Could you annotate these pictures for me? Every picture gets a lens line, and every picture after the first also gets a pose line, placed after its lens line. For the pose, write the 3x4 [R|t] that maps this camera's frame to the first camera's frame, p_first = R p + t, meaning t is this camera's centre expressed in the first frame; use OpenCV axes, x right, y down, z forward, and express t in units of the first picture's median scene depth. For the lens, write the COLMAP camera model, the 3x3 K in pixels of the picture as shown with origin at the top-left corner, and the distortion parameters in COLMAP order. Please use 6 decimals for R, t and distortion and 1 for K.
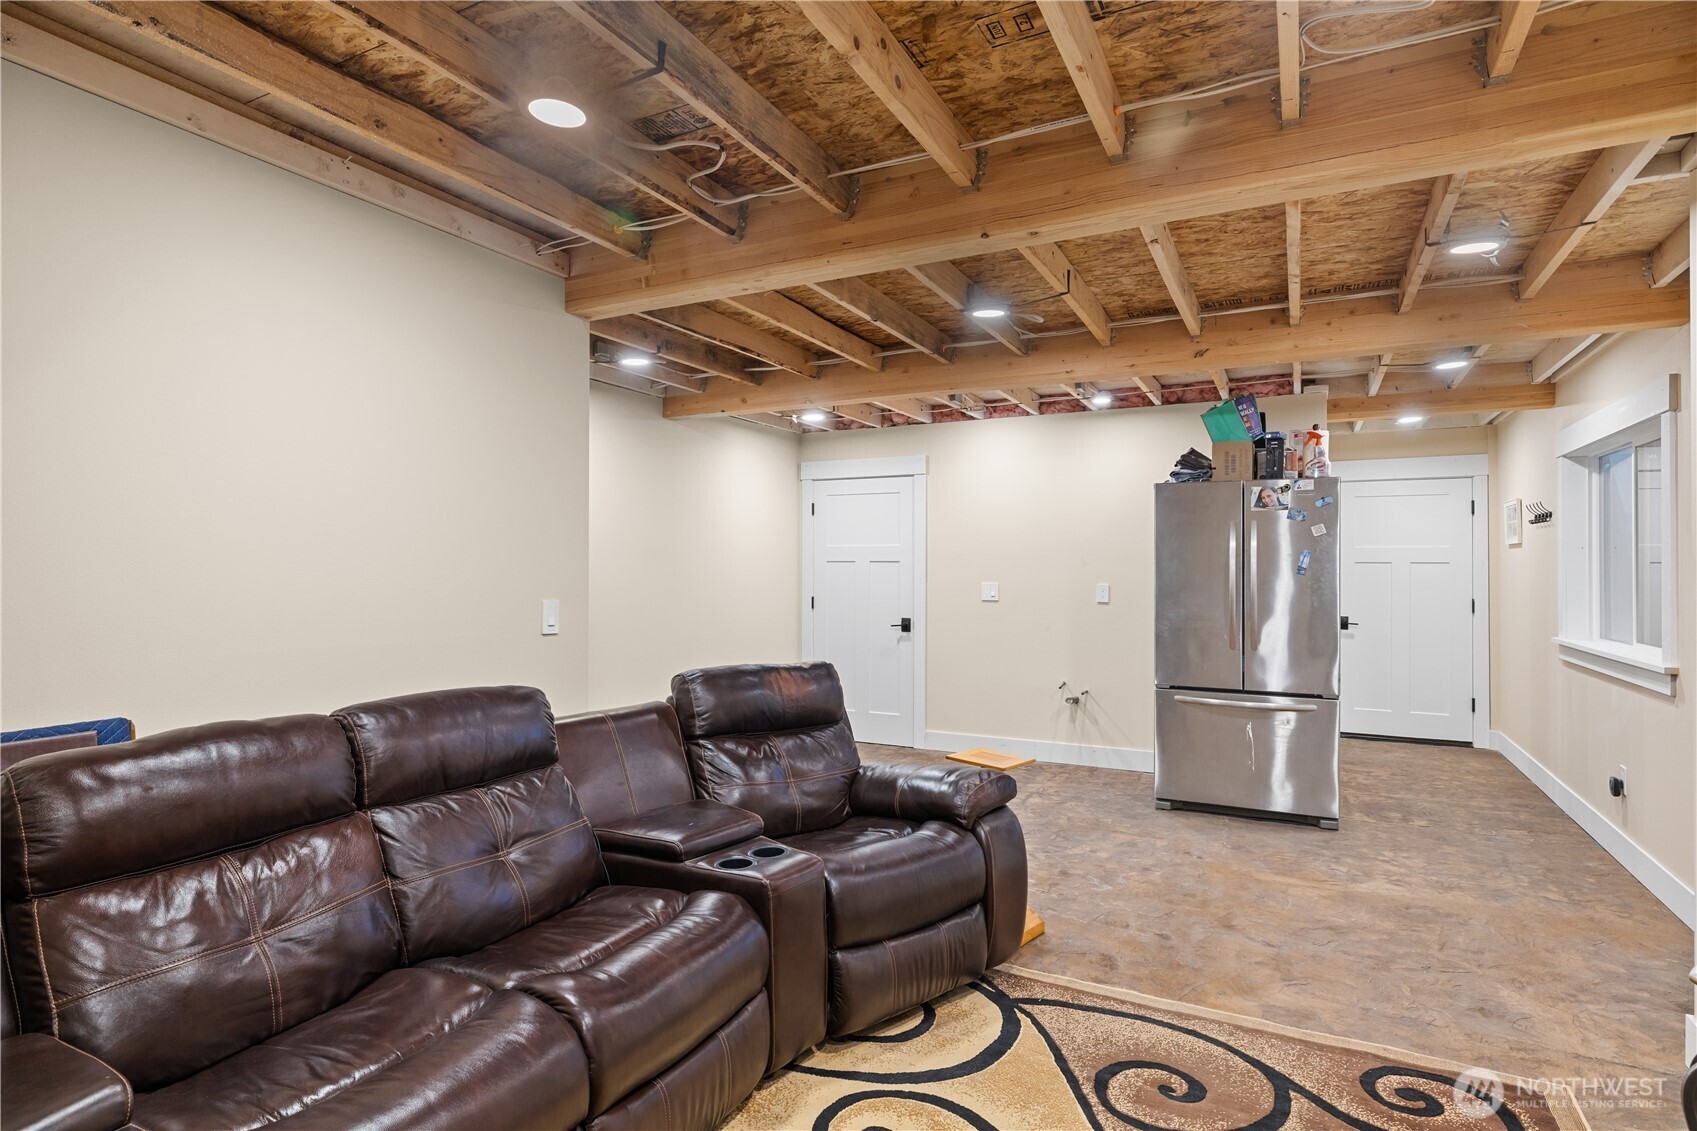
lens RADIAL K [[879.7, 0, 848.5], [0, 879.7, 565.5], [0, 0, 1]] dist [0.001048, 0.000220]
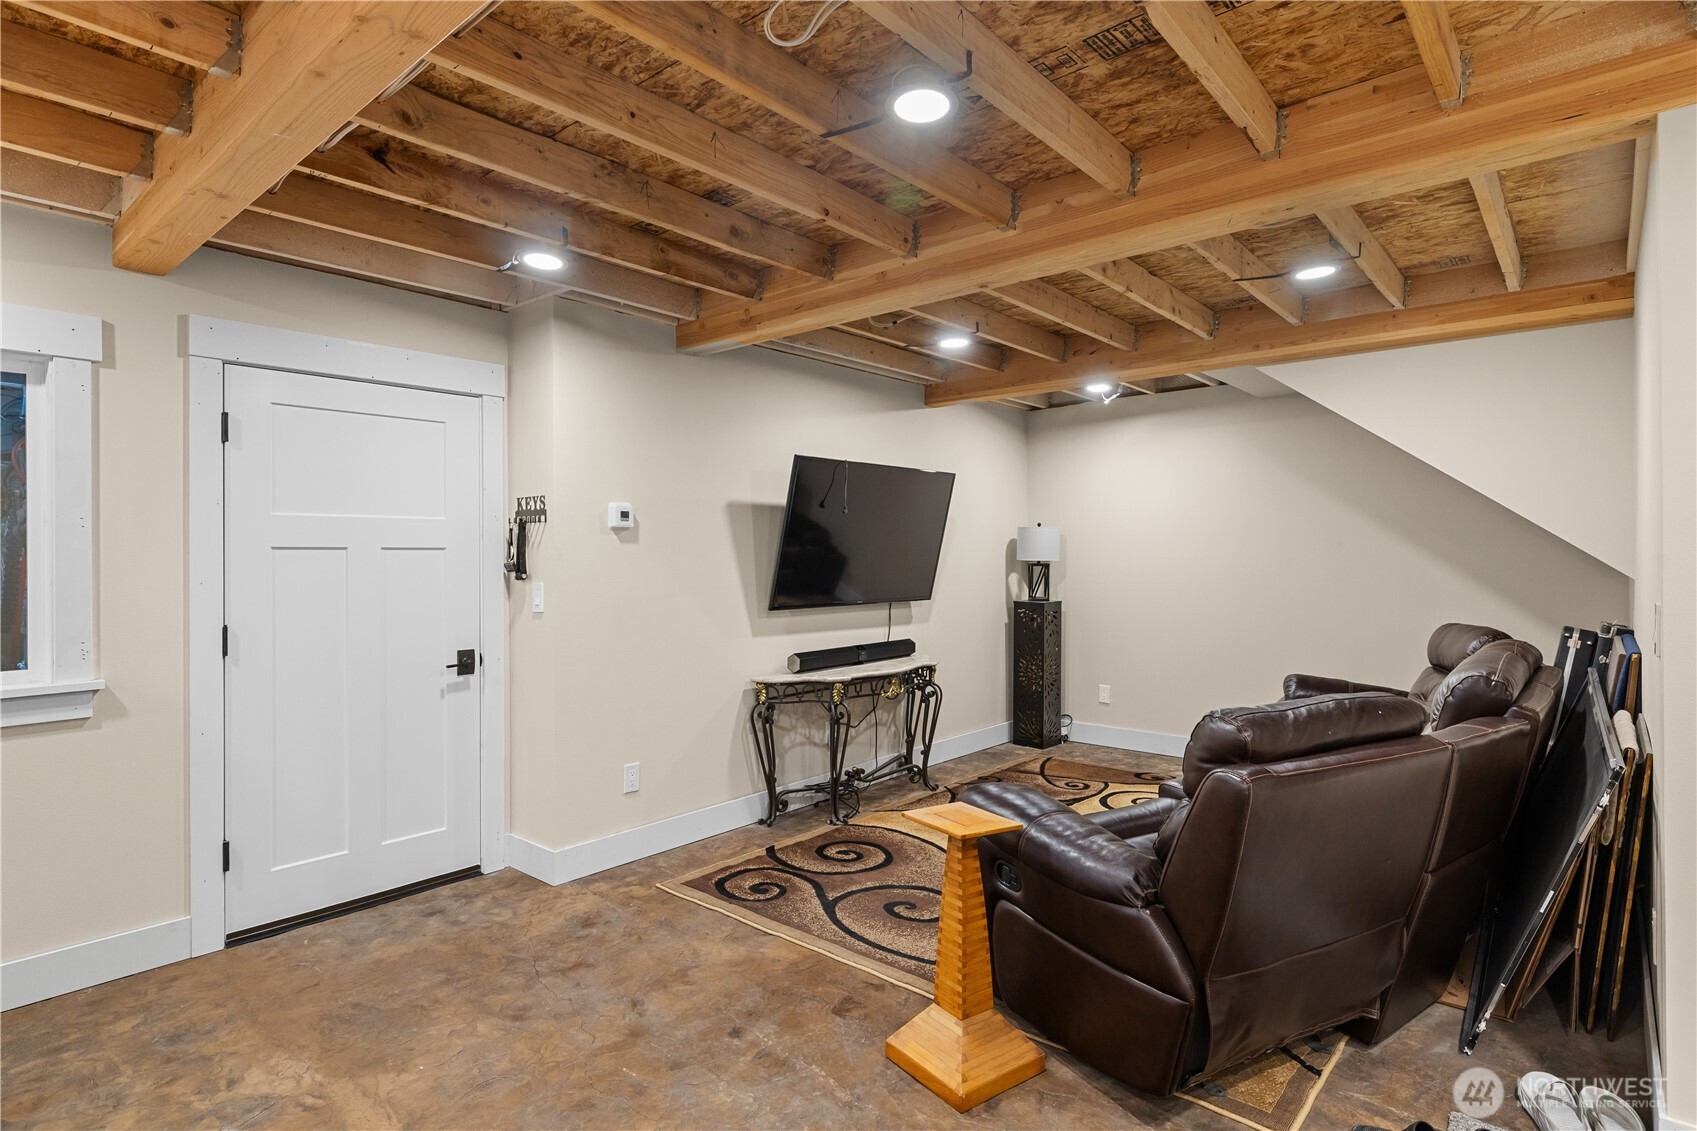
lens RADIAL K [[879.7, 0, 848.5], [0, 879.7, 565.5], [0, 0, 1]] dist [0.001048, 0.000220]
pose [[-0.971240, -0.001302, 0.238100, 0.084774], [0.002748, 0.999857, 0.016677, -0.002102], [-0.238088, 0.016852, -0.971097, 1.857989]]
